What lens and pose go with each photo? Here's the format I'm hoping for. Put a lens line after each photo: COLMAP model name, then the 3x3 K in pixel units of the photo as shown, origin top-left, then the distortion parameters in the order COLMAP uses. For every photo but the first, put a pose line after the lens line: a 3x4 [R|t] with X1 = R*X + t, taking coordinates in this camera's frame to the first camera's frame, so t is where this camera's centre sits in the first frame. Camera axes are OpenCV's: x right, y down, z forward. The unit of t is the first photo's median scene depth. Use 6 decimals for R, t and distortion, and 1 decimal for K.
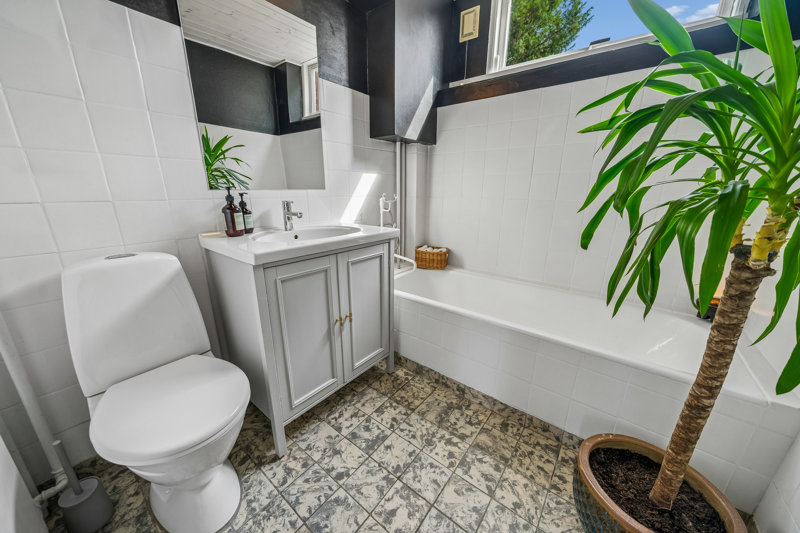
lens RADIAL K [[279.8, 0, 400.0], [0, 279.8, 266.5], [0, 0, 1]] dist [-0.000074, 0.000000]
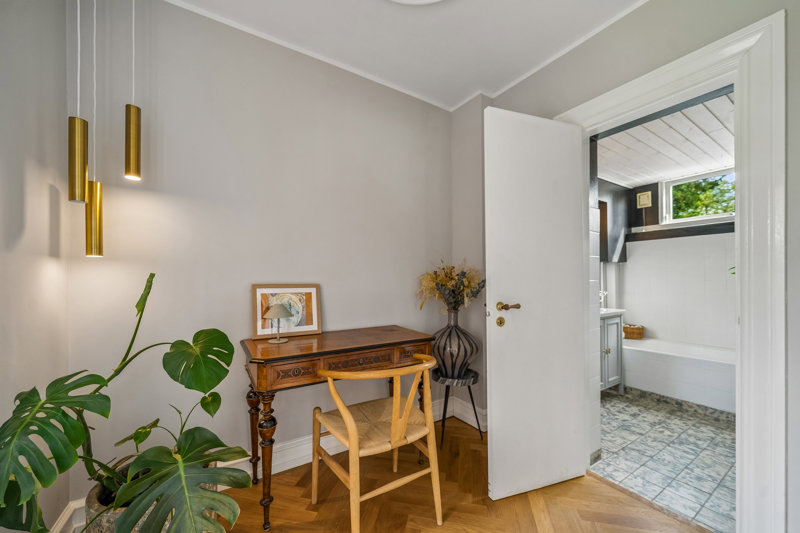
lens RADIAL K [[300.1, 0, 401.9], [0, 300.1, 274.6], [0, 0, 1]] dist [-0.000379, 0.000083]
pose [[0.944838, -0.012539, -0.327299, -0.684965], [-0.081909, 0.958472, -0.273172, 0.285600], [0.317132, 0.284912, 0.904573, -1.262491]]
